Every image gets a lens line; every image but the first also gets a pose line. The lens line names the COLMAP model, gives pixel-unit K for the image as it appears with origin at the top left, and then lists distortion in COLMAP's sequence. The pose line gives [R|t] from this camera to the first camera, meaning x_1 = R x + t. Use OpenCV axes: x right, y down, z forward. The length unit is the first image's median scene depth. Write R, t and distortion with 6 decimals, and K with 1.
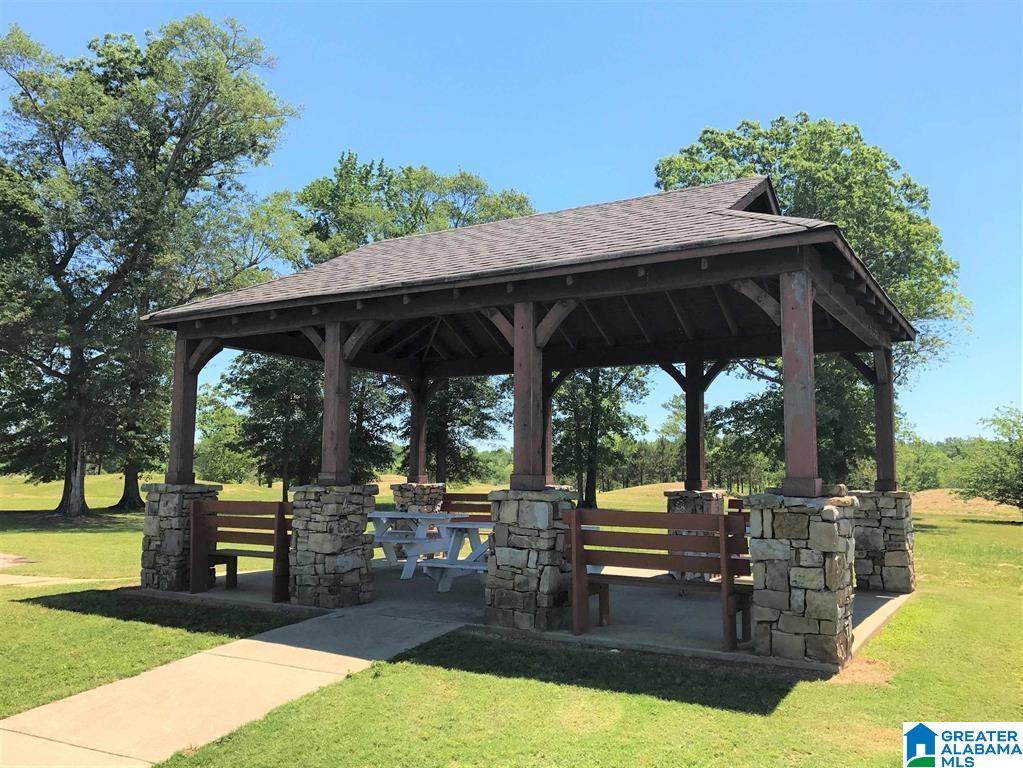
lens RADIAL K [[845.1, 0, 511.5], [0, 845.1, 384.0], [0, 0, 1]] dist [0.071945, -0.000010]
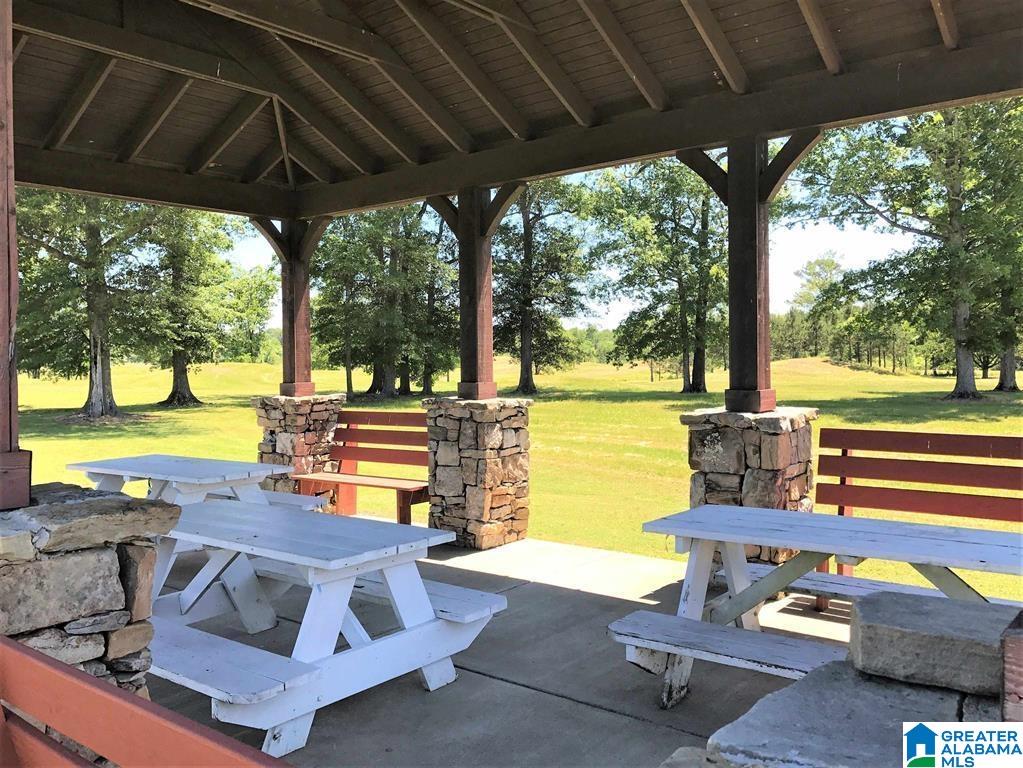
lens RADIAL K [[849.5, 0, 511.2], [0, 849.5, 356.6], [0, 0, 1]] dist [0.010192, -0.001205]
pose [[0.988083, -0.025511, -0.151795, 0.039017], [0.042104, 0.993354, 0.107124, 0.009223], [0.148053, -0.112239, 0.982590, 0.126266]]
